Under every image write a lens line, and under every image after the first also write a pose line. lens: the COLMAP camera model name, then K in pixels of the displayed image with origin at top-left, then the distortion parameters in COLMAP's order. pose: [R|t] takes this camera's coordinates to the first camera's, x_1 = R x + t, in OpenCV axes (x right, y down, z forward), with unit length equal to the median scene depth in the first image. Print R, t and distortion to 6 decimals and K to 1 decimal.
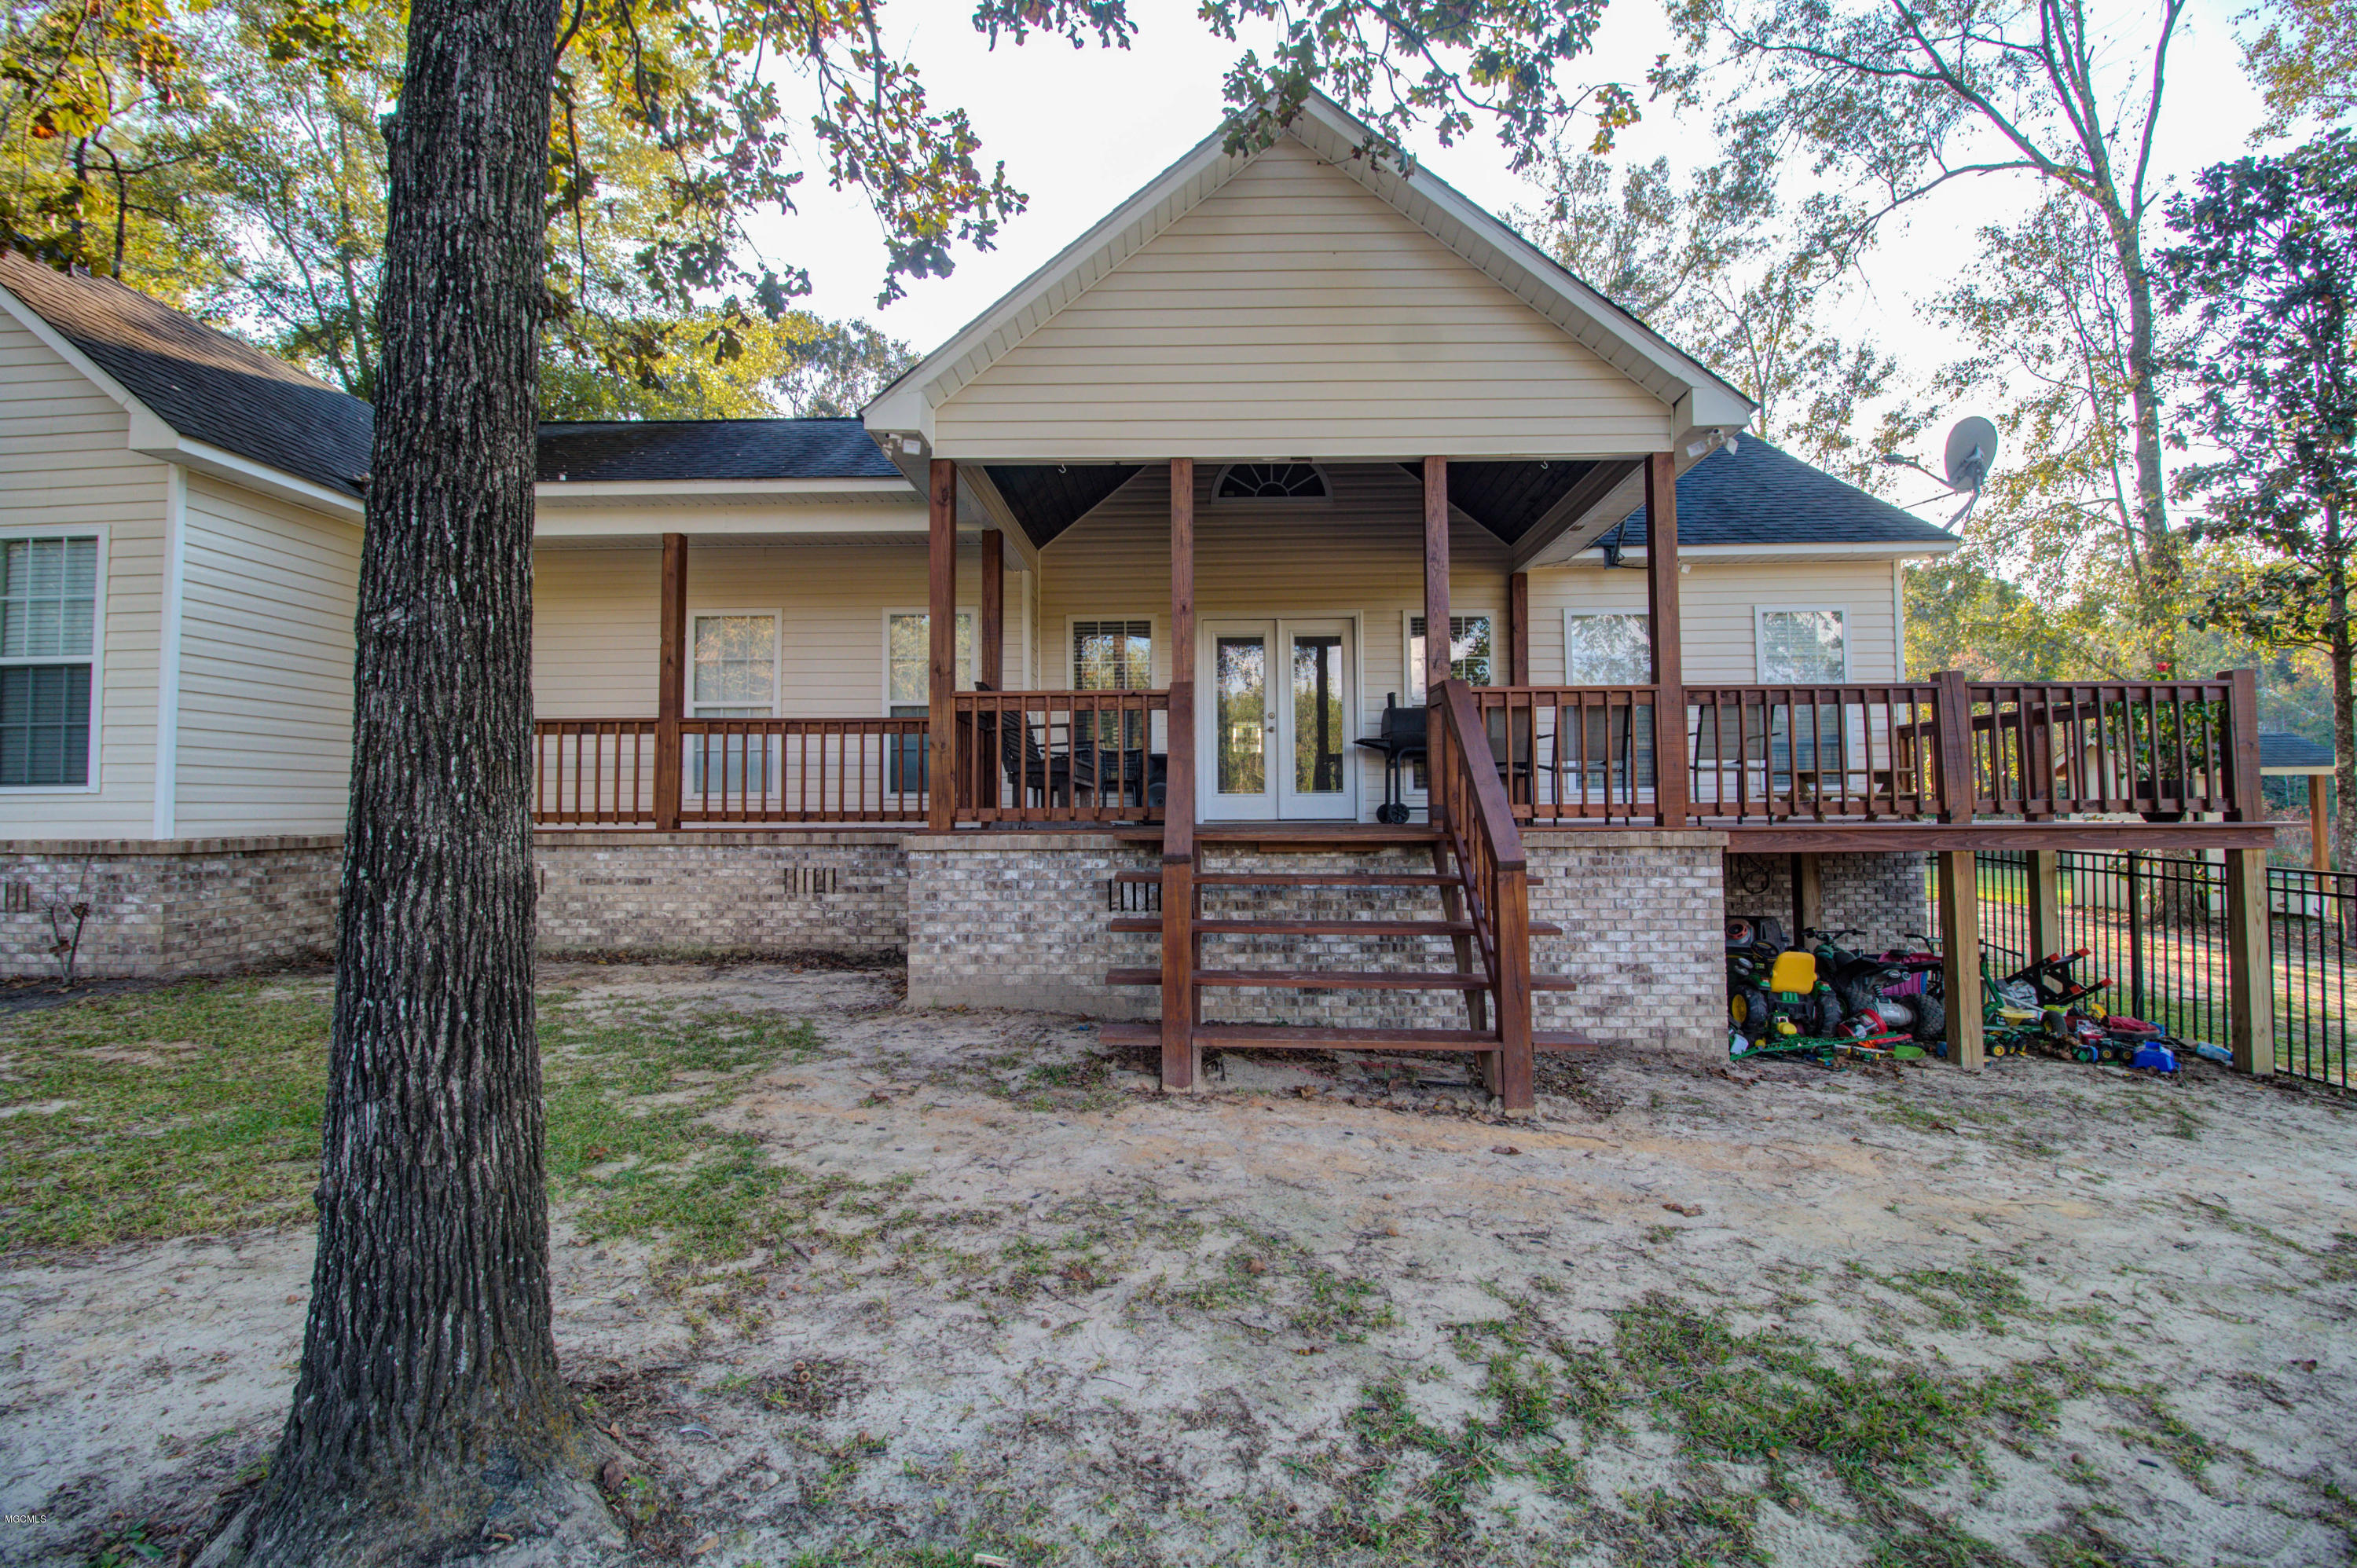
lens RADIAL K [[1090.3, 0, 1193.0], [0, 1090.3, 755.6], [0, 0, 1]] dist [0.003171, -0.014981]
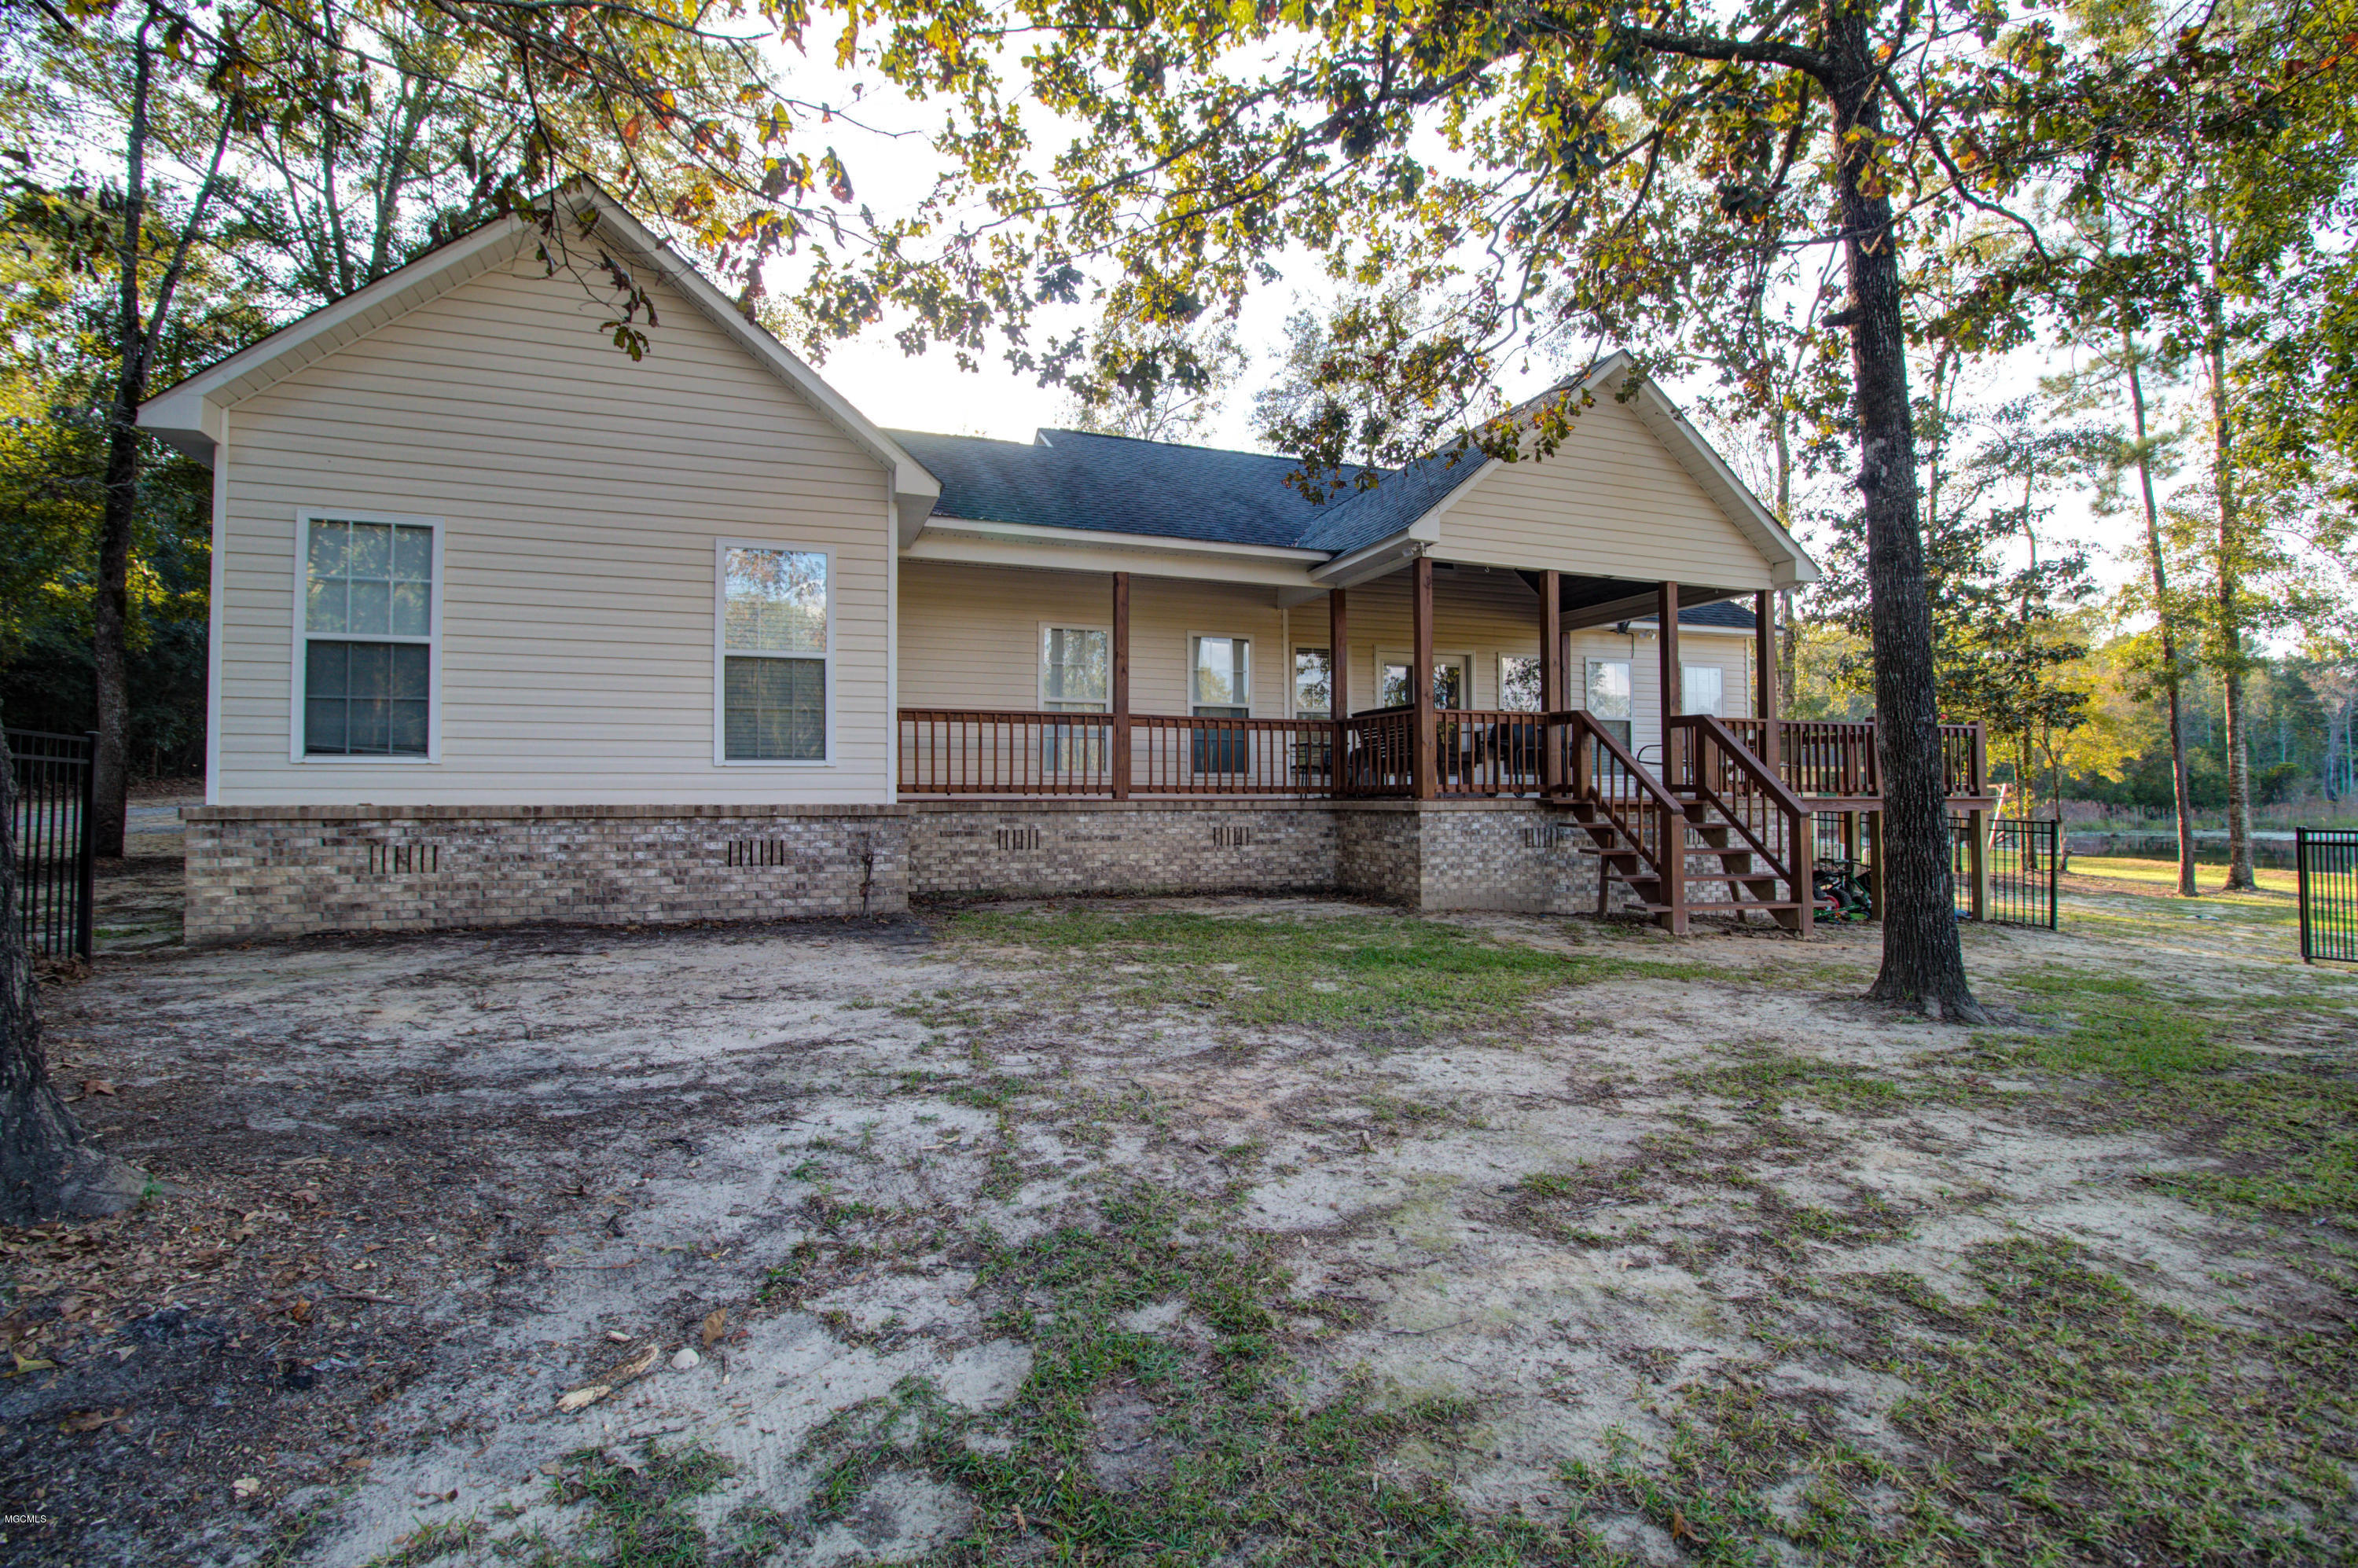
lens RADIAL K [[1075.6, 0, 1214.3], [0, 1075.6, 753.2], [0, 0, 1]] dist [0.000110, -0.014409]
pose [[0.922563, 0.018846, 0.385387, -0.898252], [-0.023045, 0.999715, 0.006279, 0.001898], [-0.385158, -0.014674, 0.922734, -0.242739]]
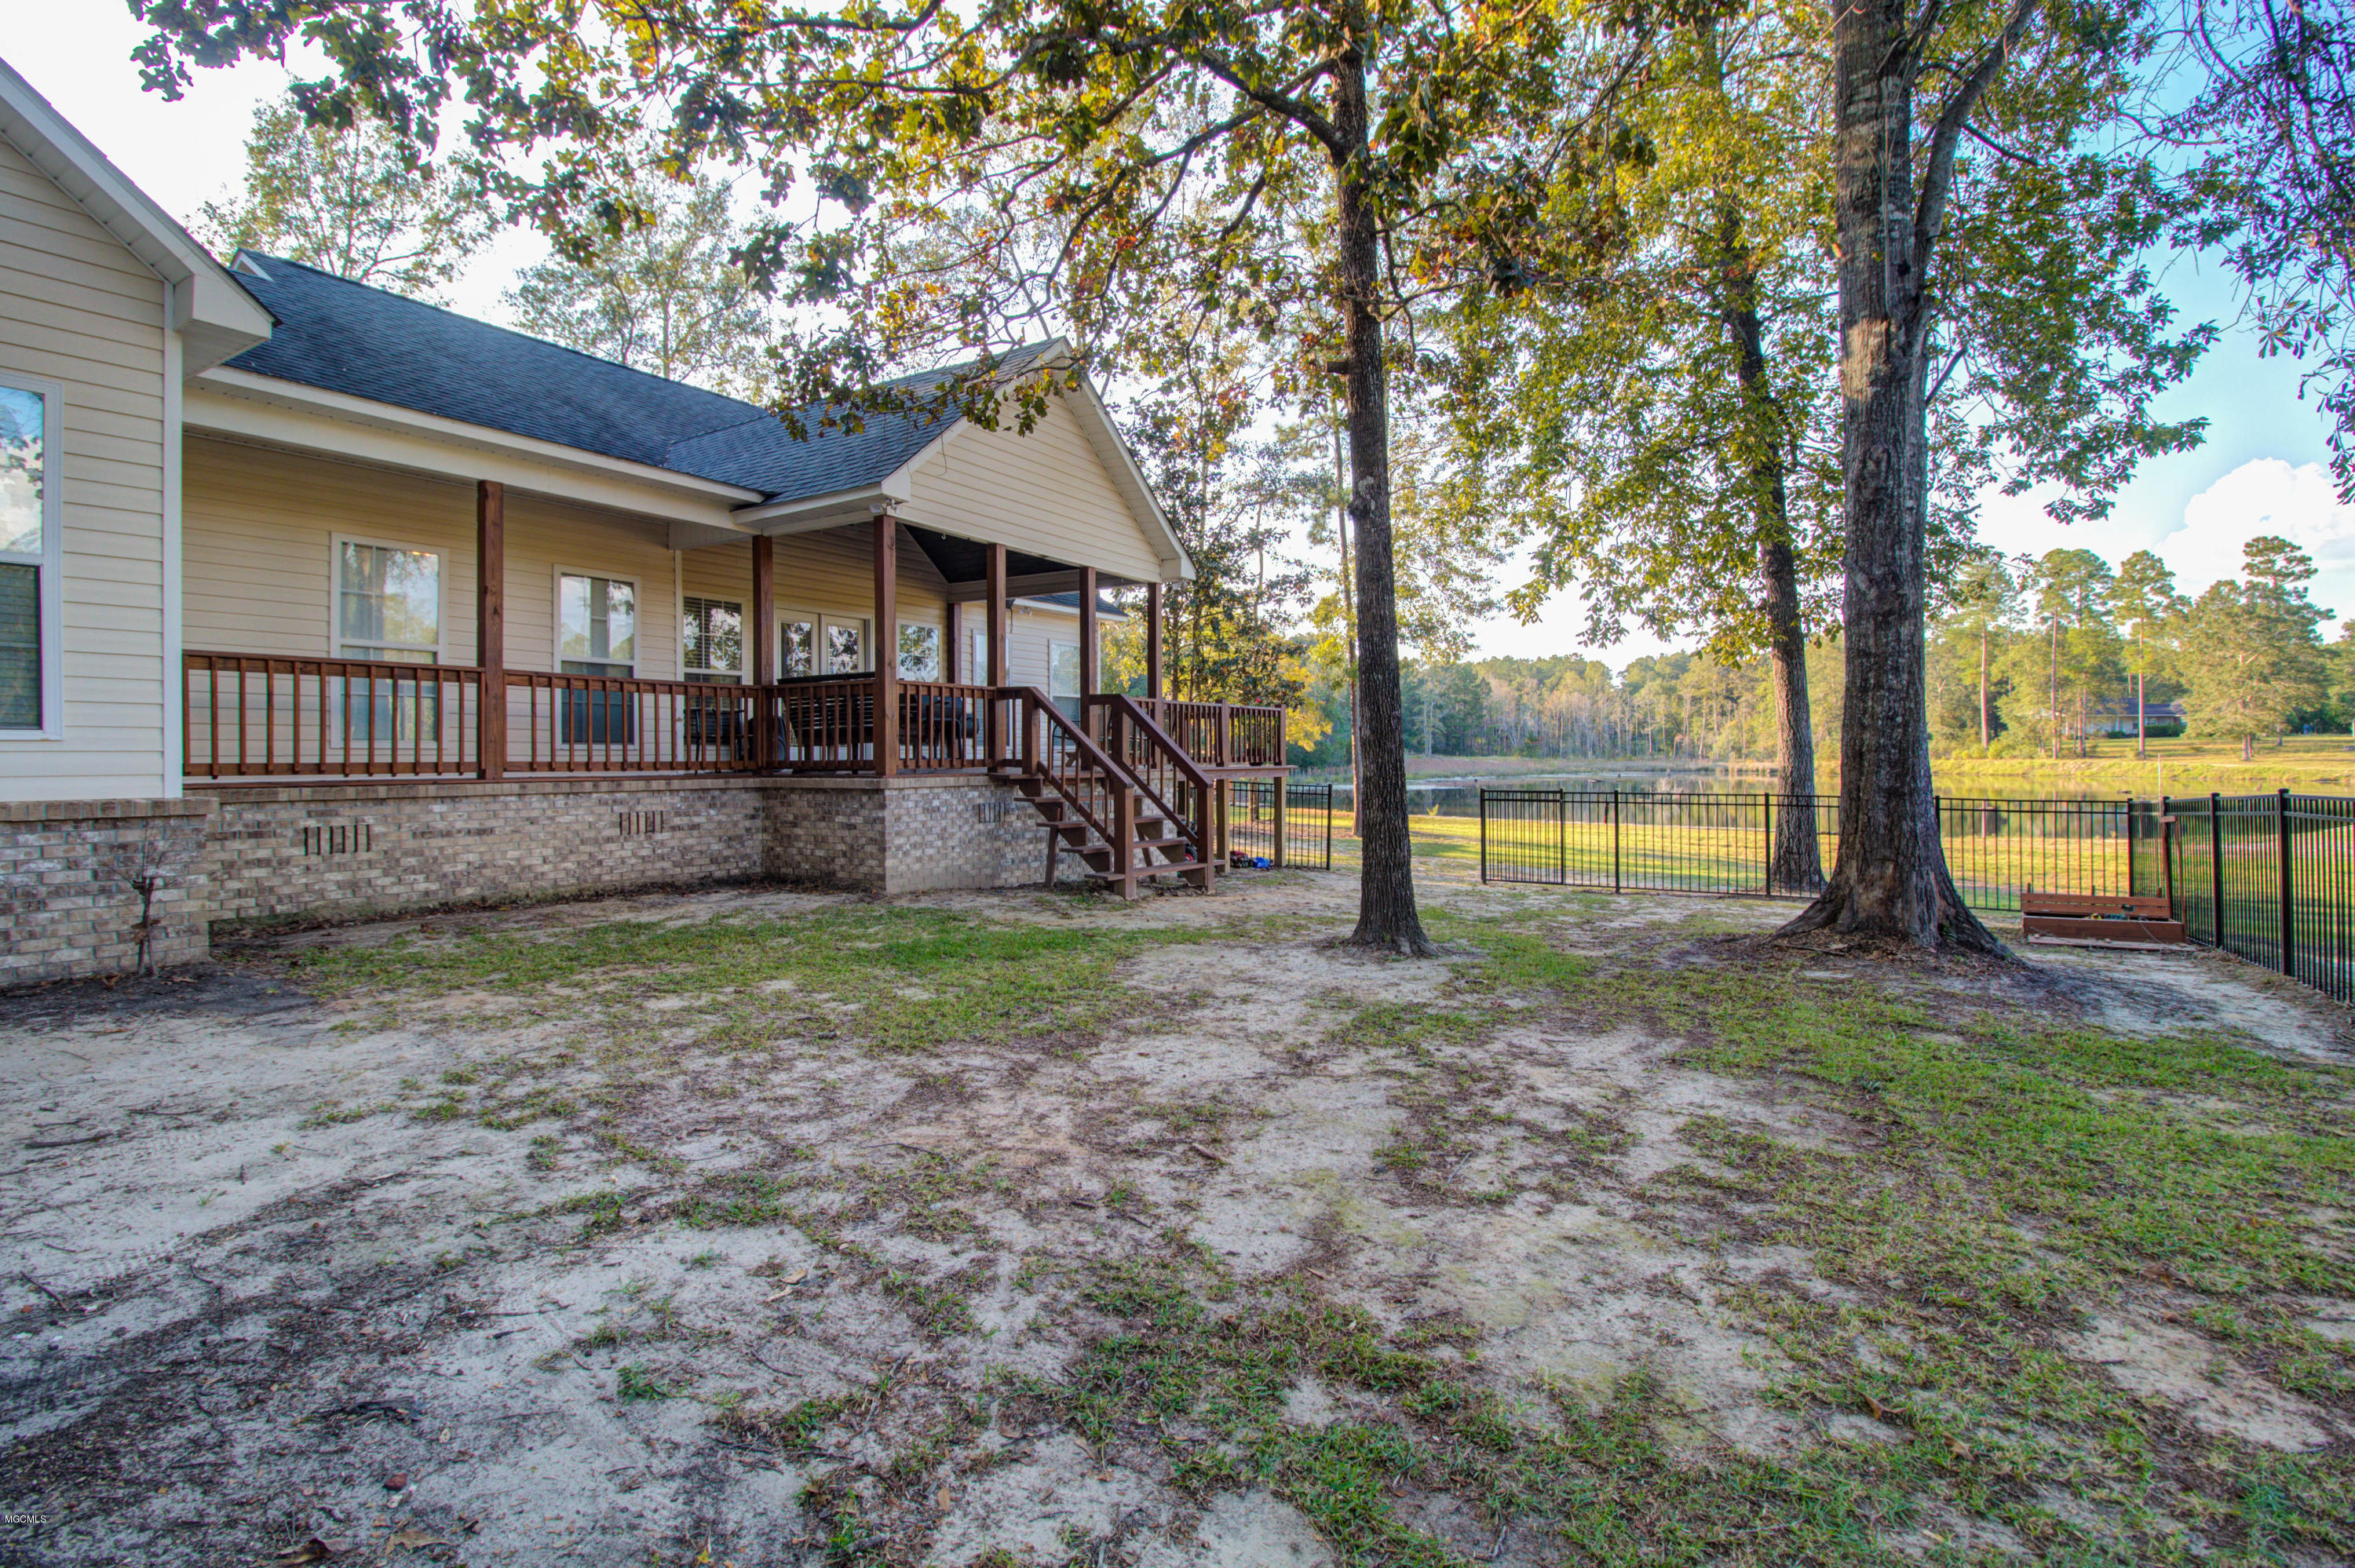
lens RADIAL K [[1089.3, 0, 1192.0], [0, 1089.3, 755.6], [0, 0, 1]] dist [0.003171, -0.014981]
pose [[0.501178, 0.003726, 0.865336, -1.048965], [-0.044225, 0.998794, 0.021313, -0.004664], [-0.864214, -0.048951, 0.500738, -0.060475]]
